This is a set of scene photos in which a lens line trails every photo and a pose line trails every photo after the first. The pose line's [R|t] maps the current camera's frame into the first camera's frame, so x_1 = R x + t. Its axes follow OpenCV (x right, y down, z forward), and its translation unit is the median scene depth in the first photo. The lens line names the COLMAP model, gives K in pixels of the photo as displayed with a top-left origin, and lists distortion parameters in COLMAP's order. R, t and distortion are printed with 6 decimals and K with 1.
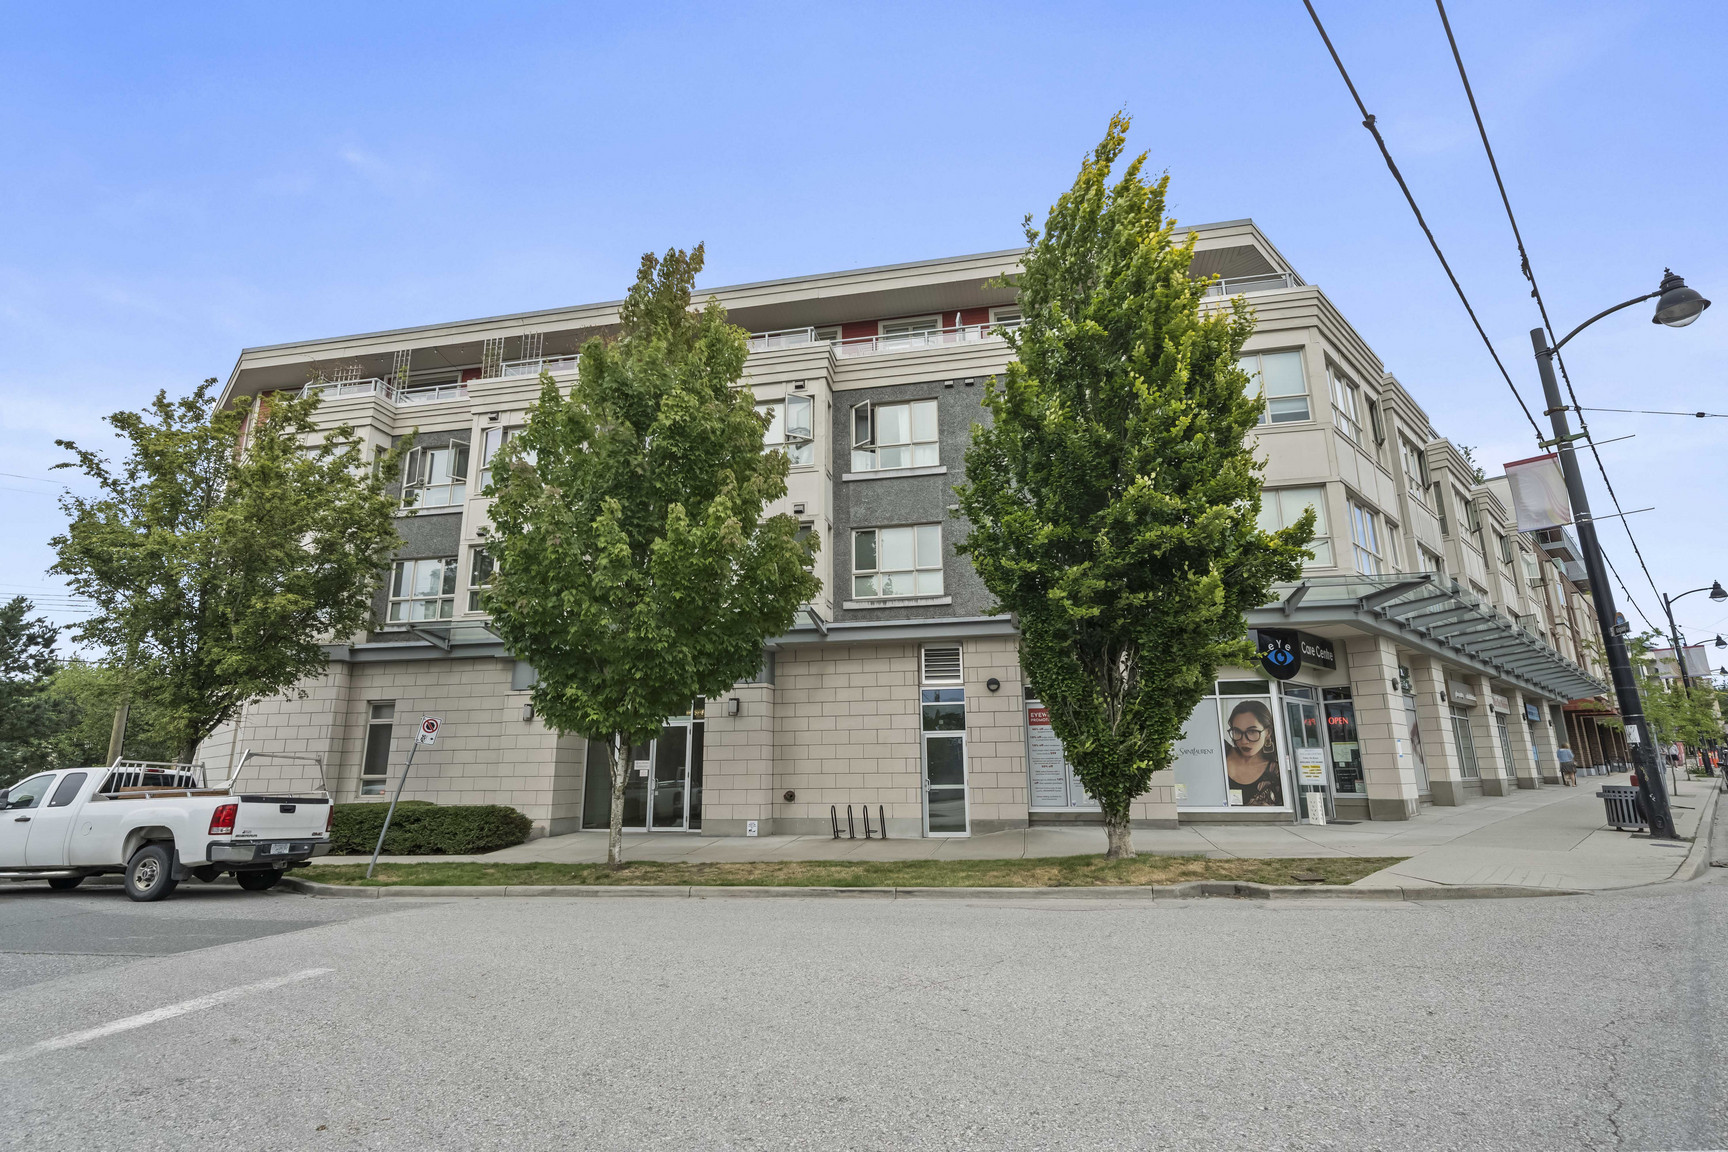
lens RADIAL K [[797.8, 0, 864.0], [0, 797.8, 576.0], [0, 0, 1]] dist [-0.001665, 0.000027]
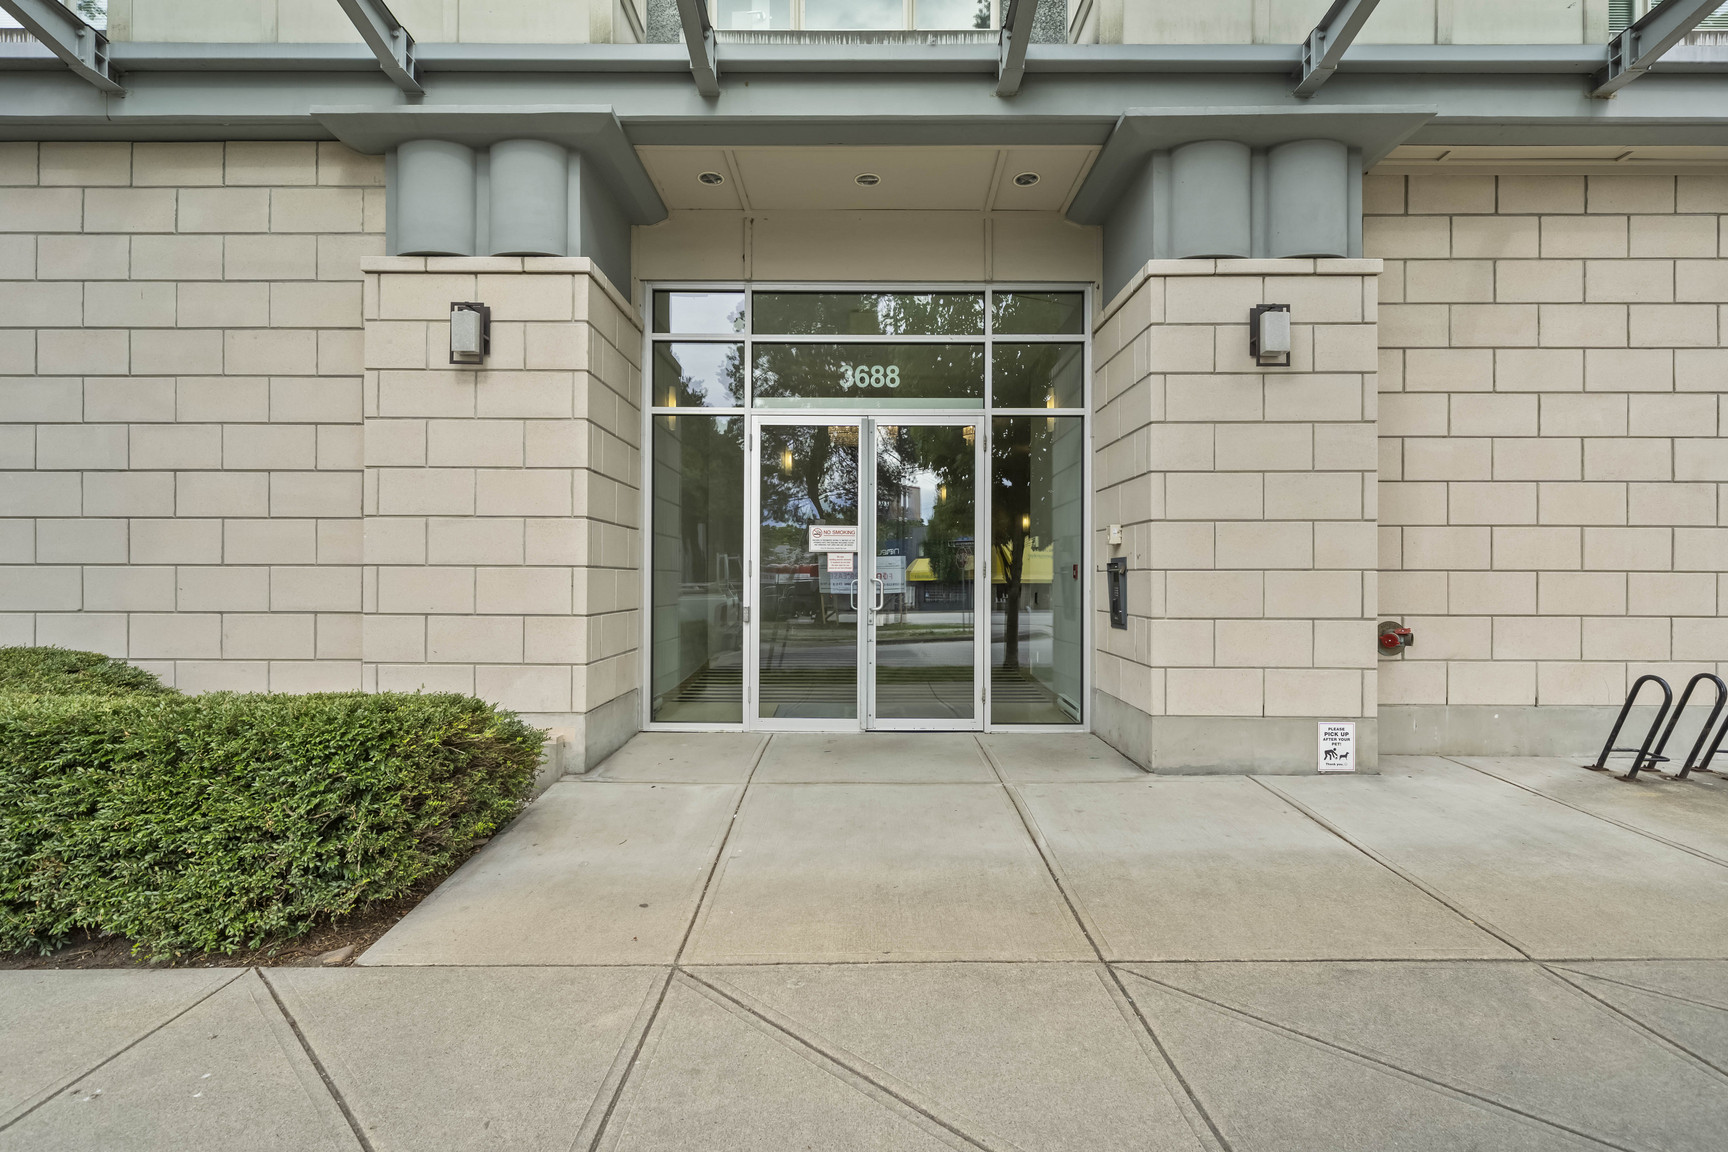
lens RADIAL K [[797.8, 0, 864.0], [0, 797.8, 576.0], [0, 0, 1]] dist [-0.001665, 0.000027]
pose [[0.983015, 0.014371, 0.182963, -0.349076], [-0.057032, 0.971492, 0.230112, 0.187139], [-0.174440, -0.236638, 0.955810, 0.724500]]
